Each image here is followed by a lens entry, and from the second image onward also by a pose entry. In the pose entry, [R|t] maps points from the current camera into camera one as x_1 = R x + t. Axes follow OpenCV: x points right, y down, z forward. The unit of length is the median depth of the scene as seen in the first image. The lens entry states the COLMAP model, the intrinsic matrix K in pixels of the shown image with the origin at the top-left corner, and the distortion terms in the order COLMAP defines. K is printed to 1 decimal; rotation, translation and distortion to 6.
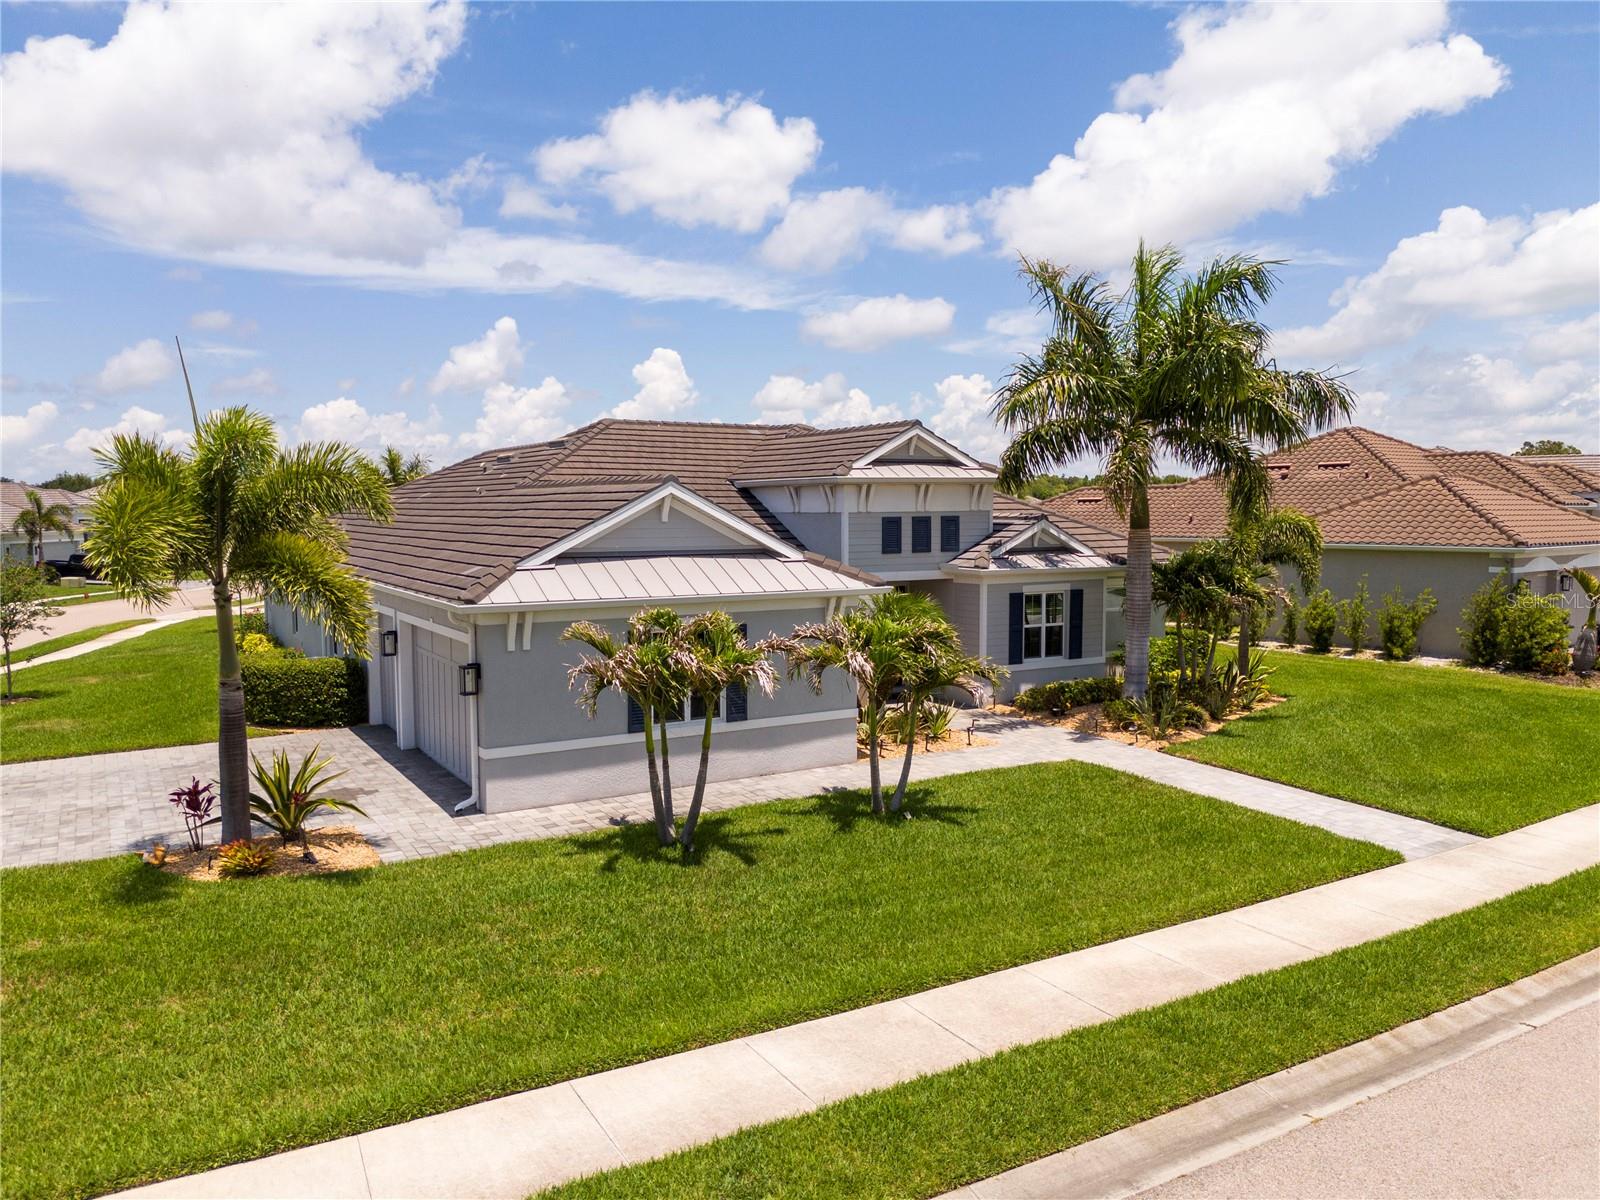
lens RADIAL K [[1161.2, 0, 802.4], [0, 1161.2, 576.0], [0, 0, 1]] dist [0.164758, -0.000506]
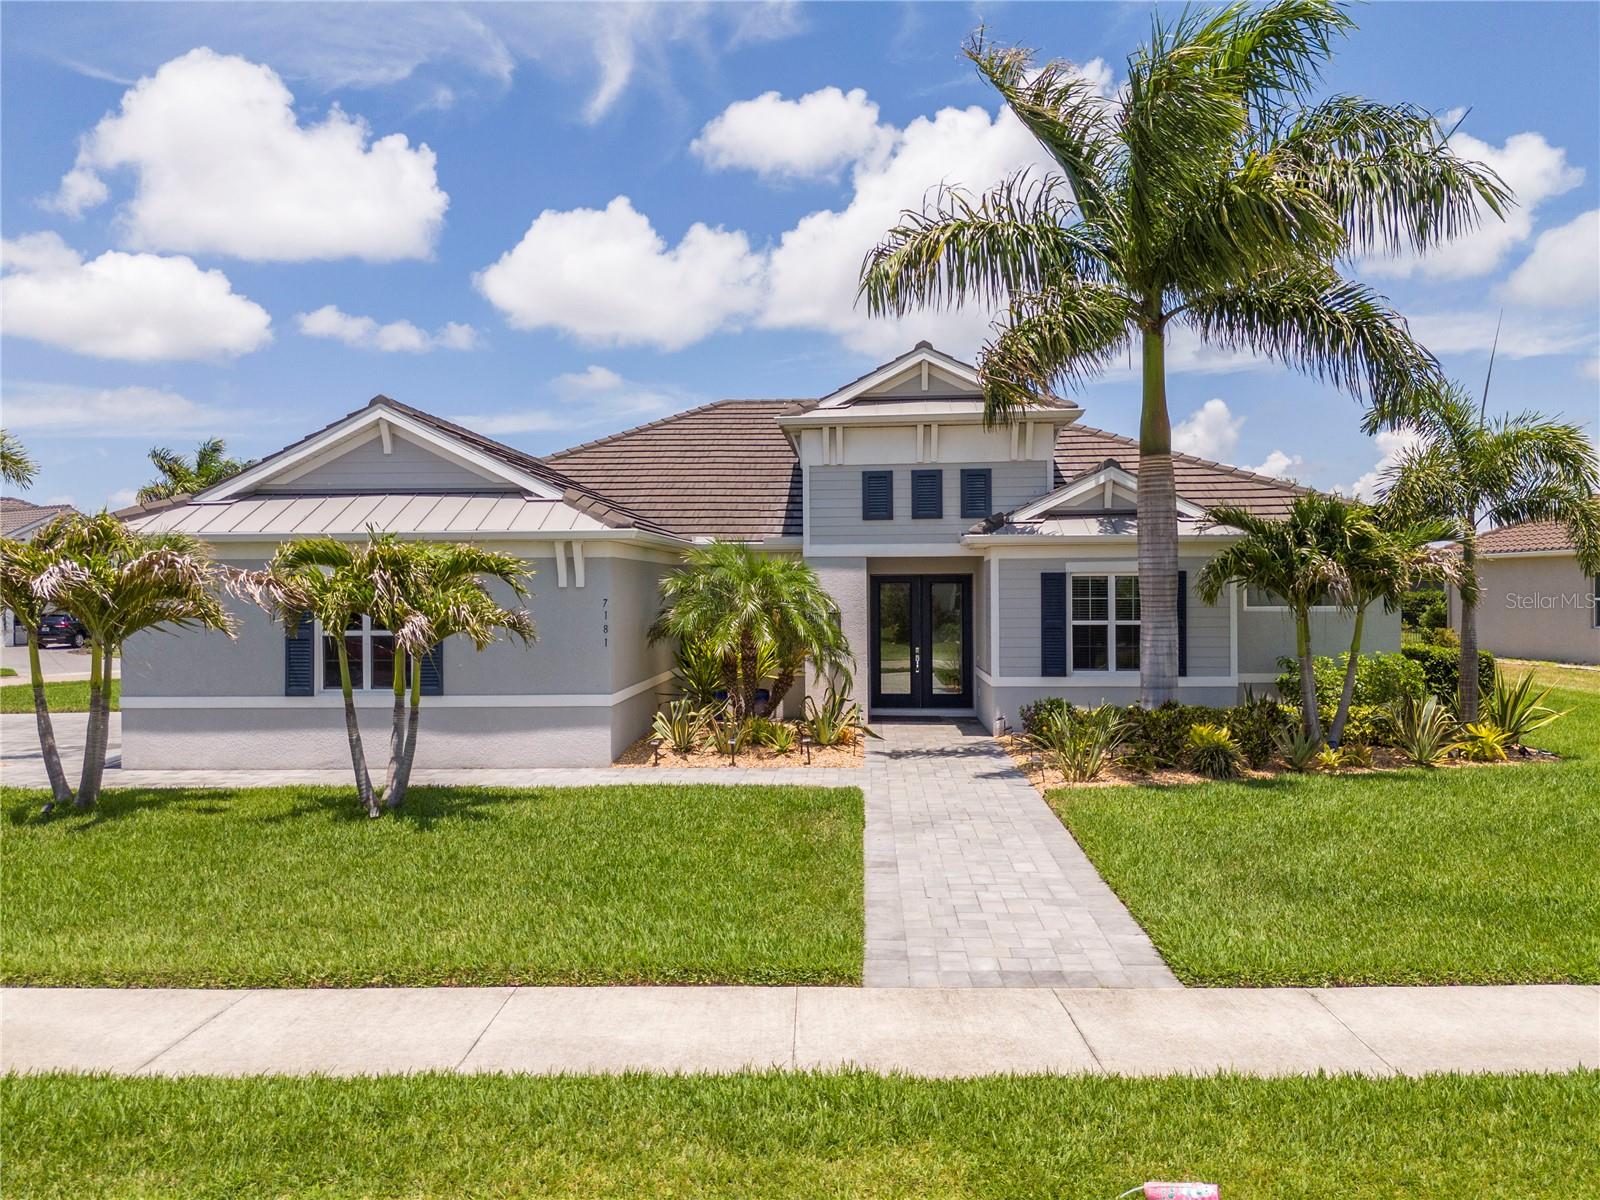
lens RADIAL K [[1119.4, 0, 800.0], [0, 1119.4, 600.0], [0, 0, 1]] dist [0.024166, -0.001474]
pose [[0.817271, 0.004743, -0.576234, 0.449180], [-0.031960, 0.998800, -0.037107, 0.060651], [0.575367, 0.048742, 0.816442, 0.378504]]
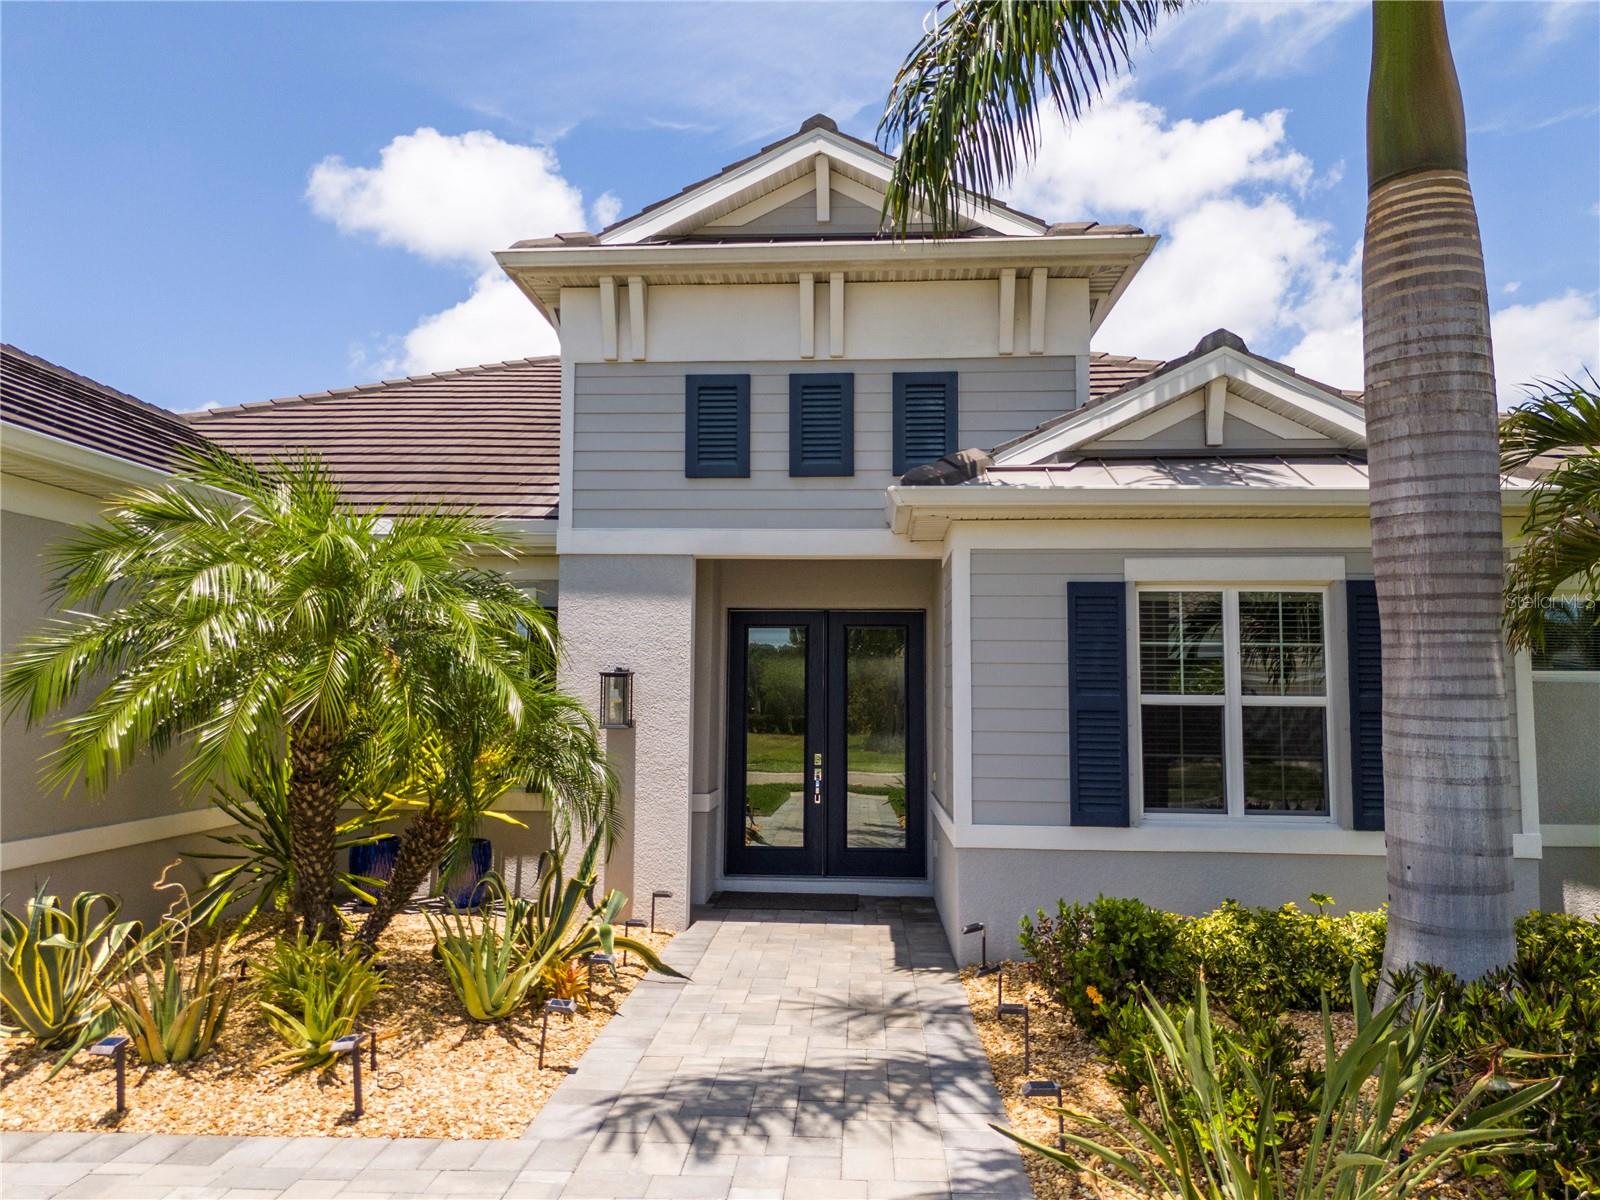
lens RADIAL K [[1119.4, 0, 800.0], [0, 1119.4, 600.0], [0, 0, 1]] dist [0.024166, -0.001474]
pose [[0.817162, -0.037281, -0.575202, 0.289653], [-0.048842, 0.989839, -0.133543, 0.061743], [0.574336, 0.137220, 0.807037, 0.737240]]
